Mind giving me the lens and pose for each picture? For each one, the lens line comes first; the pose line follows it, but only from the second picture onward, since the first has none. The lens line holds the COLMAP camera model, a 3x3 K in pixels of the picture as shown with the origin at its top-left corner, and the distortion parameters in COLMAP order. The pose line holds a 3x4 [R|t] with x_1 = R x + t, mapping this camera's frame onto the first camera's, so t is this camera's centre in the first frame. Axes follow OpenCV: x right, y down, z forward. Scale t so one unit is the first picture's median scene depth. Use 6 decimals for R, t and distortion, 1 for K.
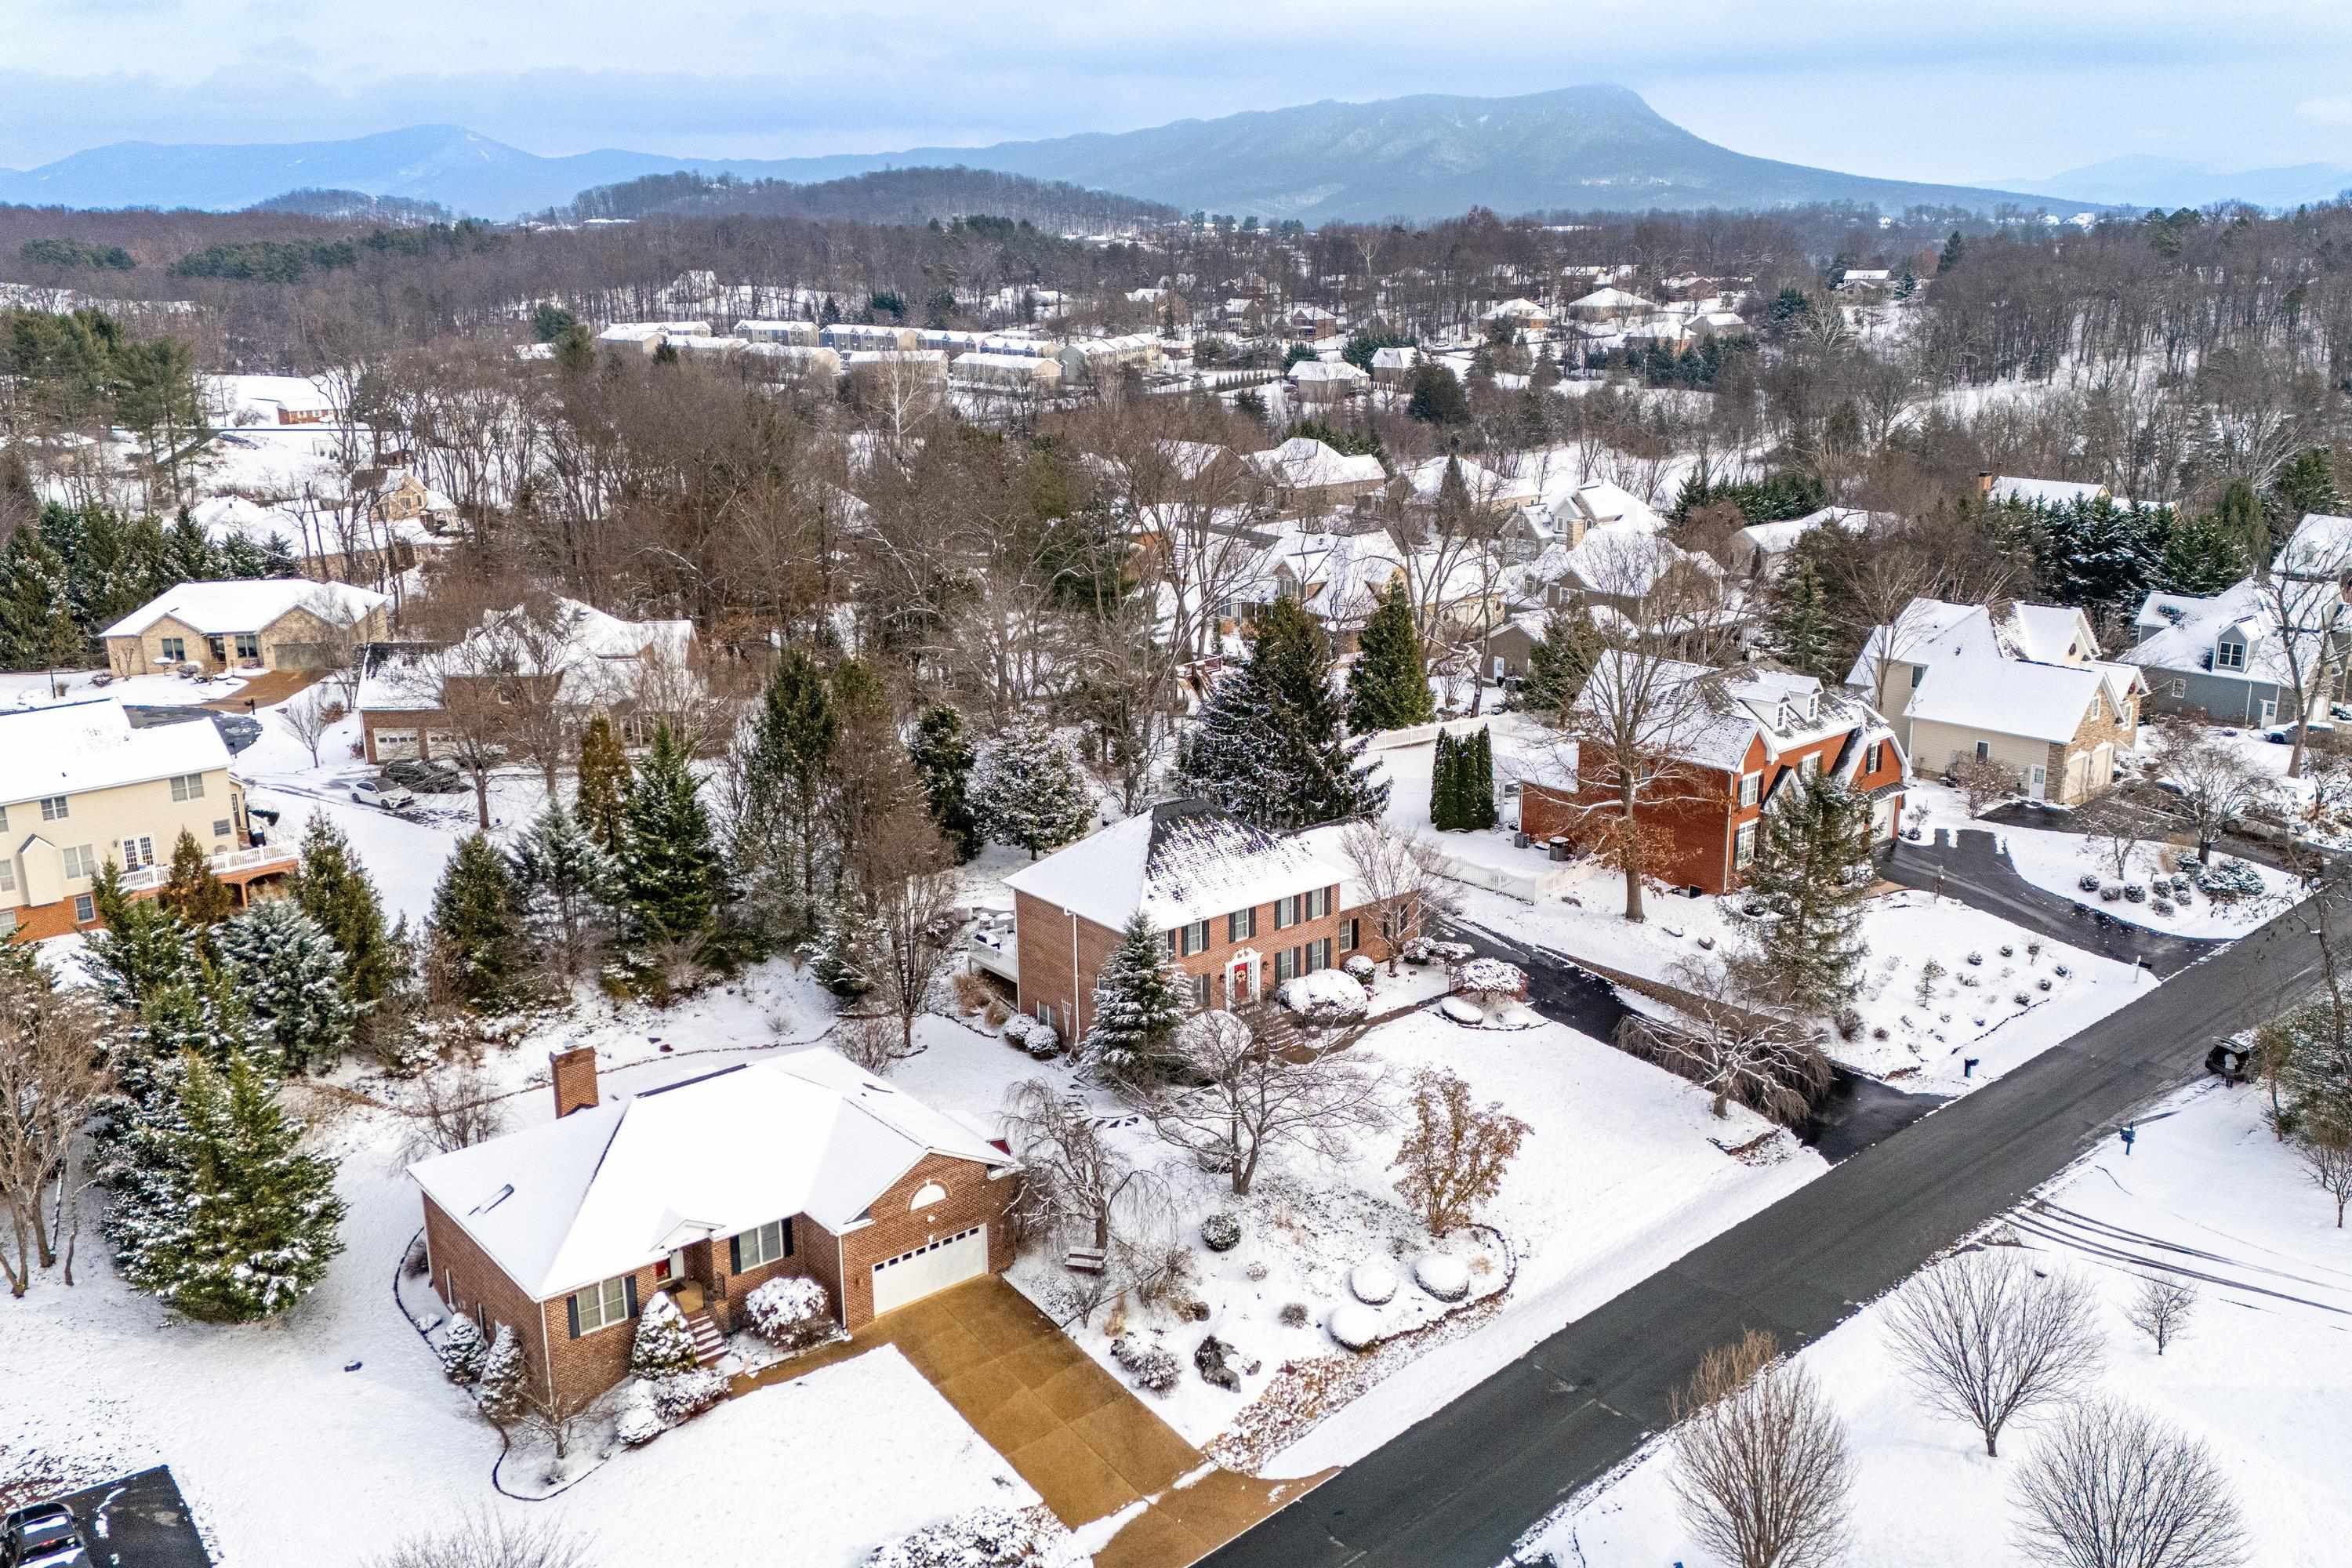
lens RADIAL K [[2065.0, 0, 1179.6], [0, 2065.0, 813.6], [0, 0, 1]] dist [0.107712, -0.117661]
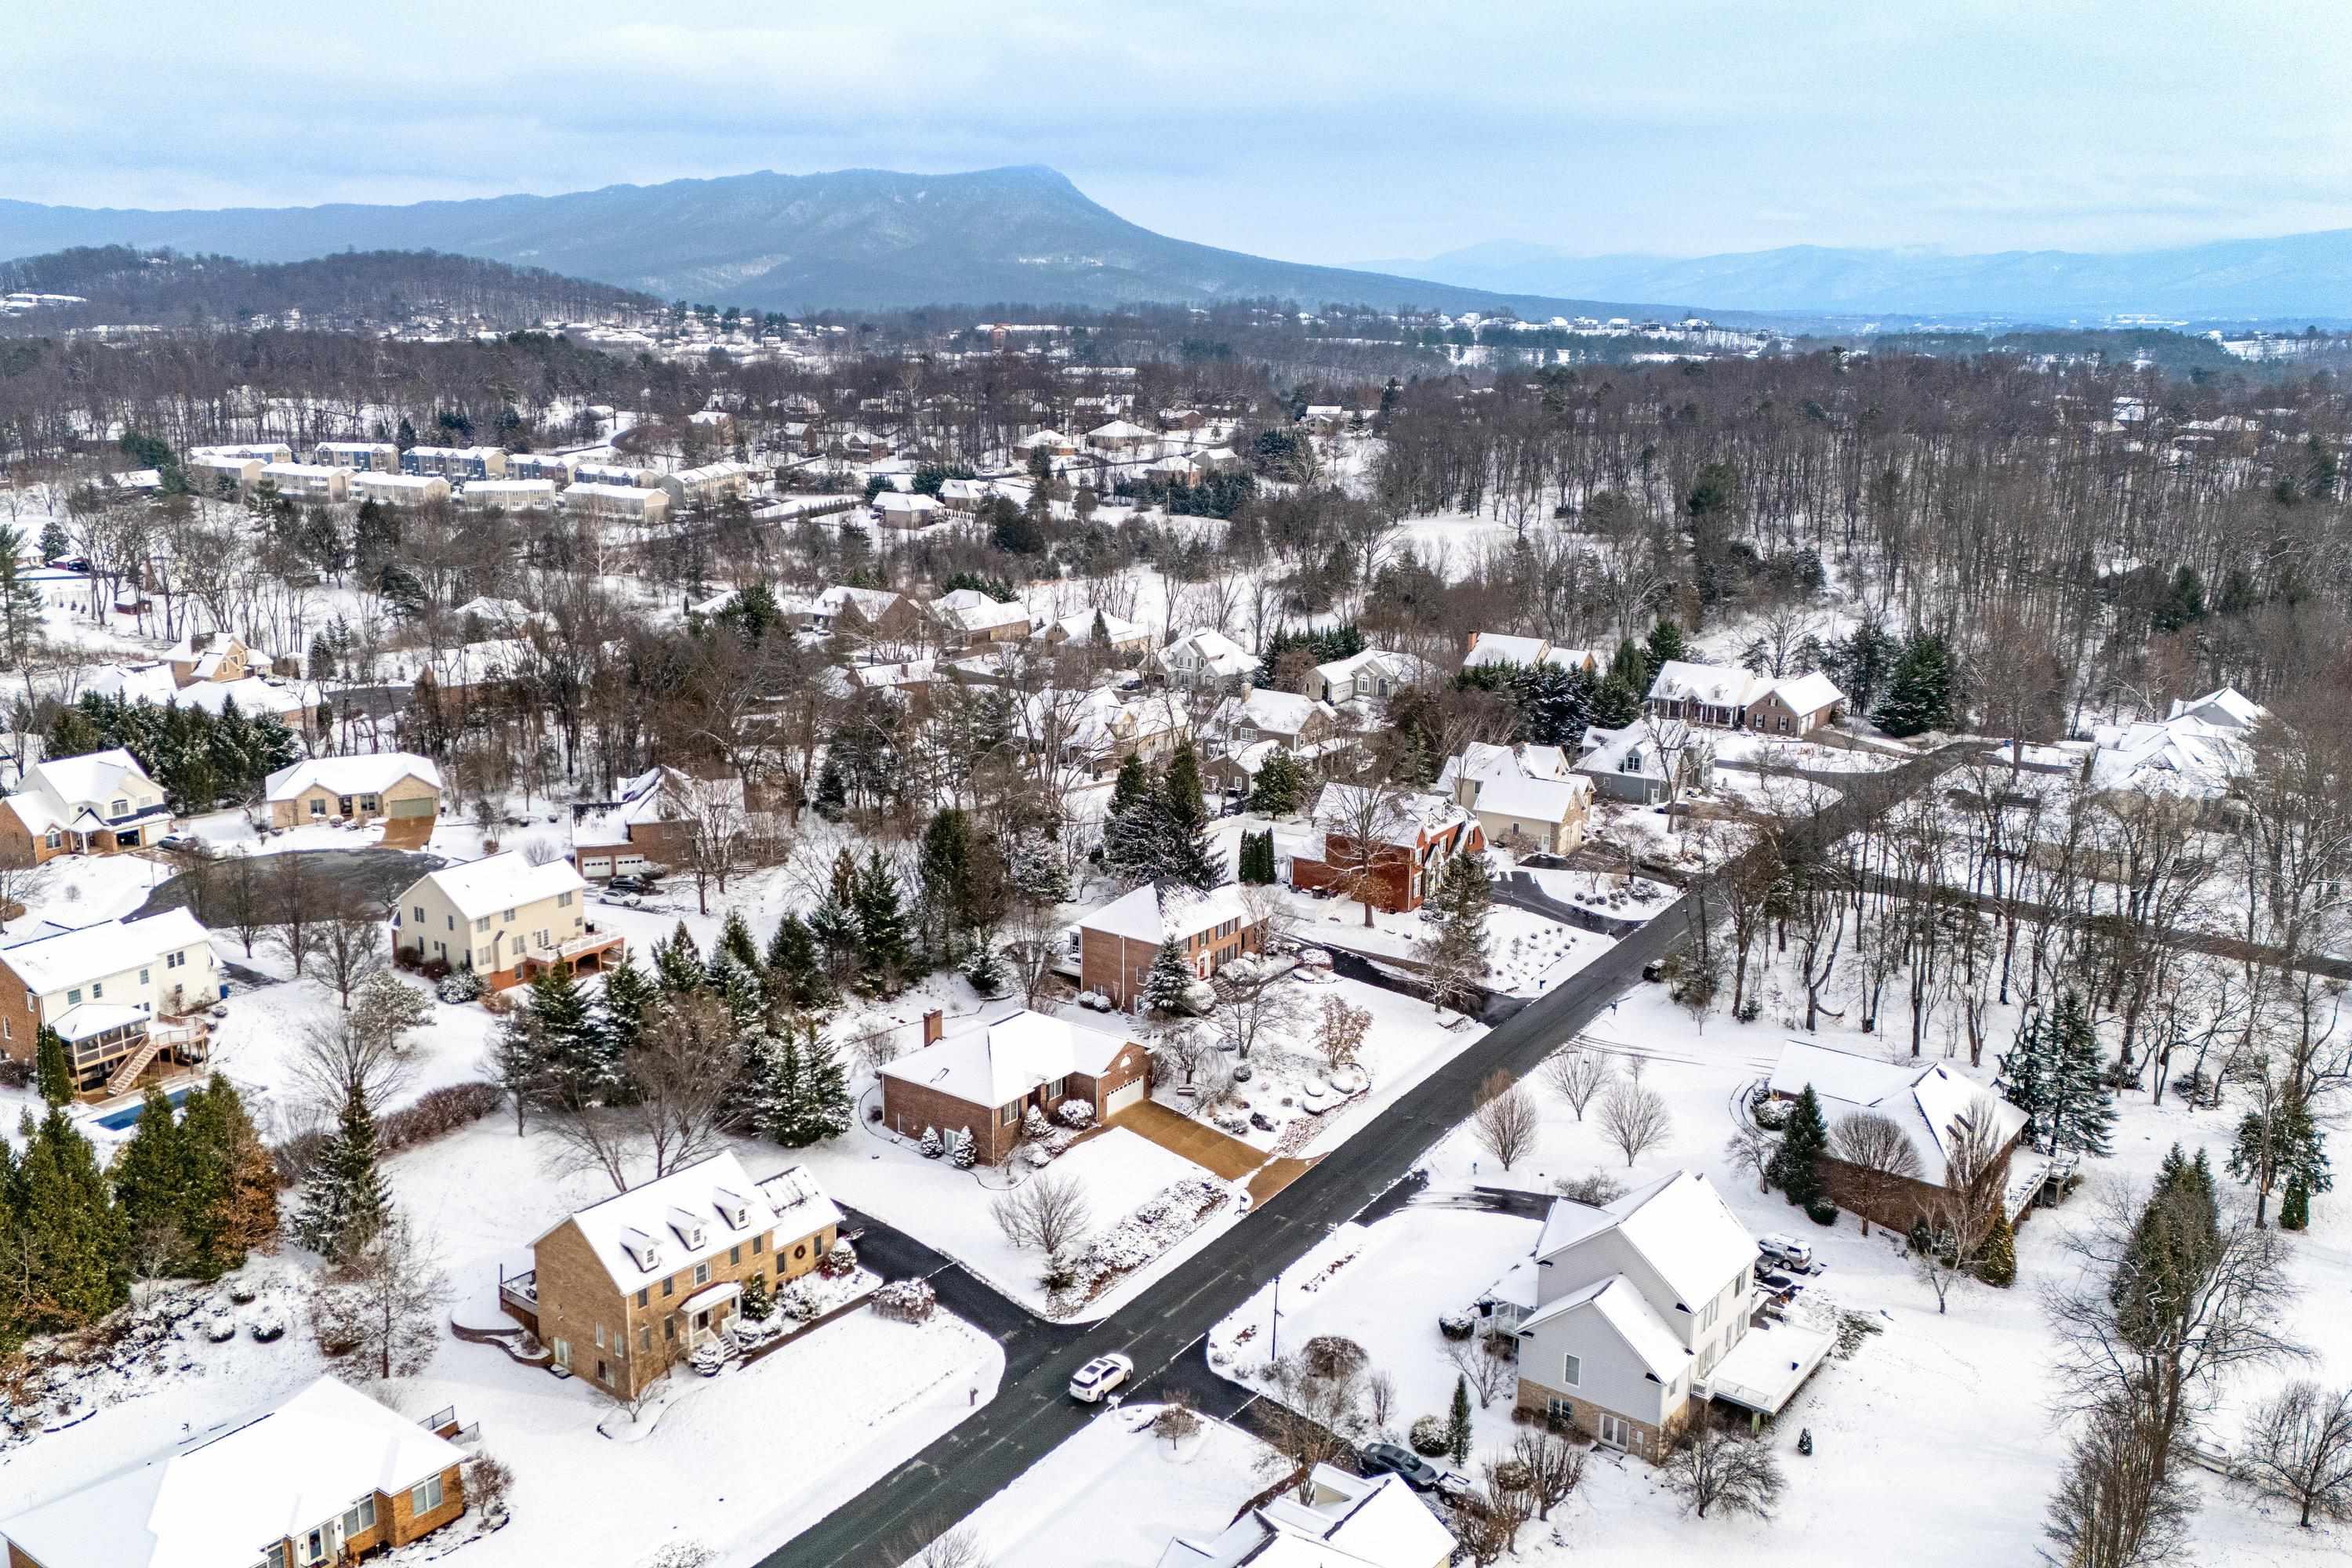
lens RADIAL K [[2173.8, 0, 1069.1], [0, 2173.8, 791.3], [0, 0, 1]] dist [0.121201, -0.002573]
pose [[0.974902, -0.042783, 0.218483, -0.496025], [0.050612, 0.998257, -0.030361, -0.027842], [-0.216804, 0.040656, 0.975368, -0.936957]]
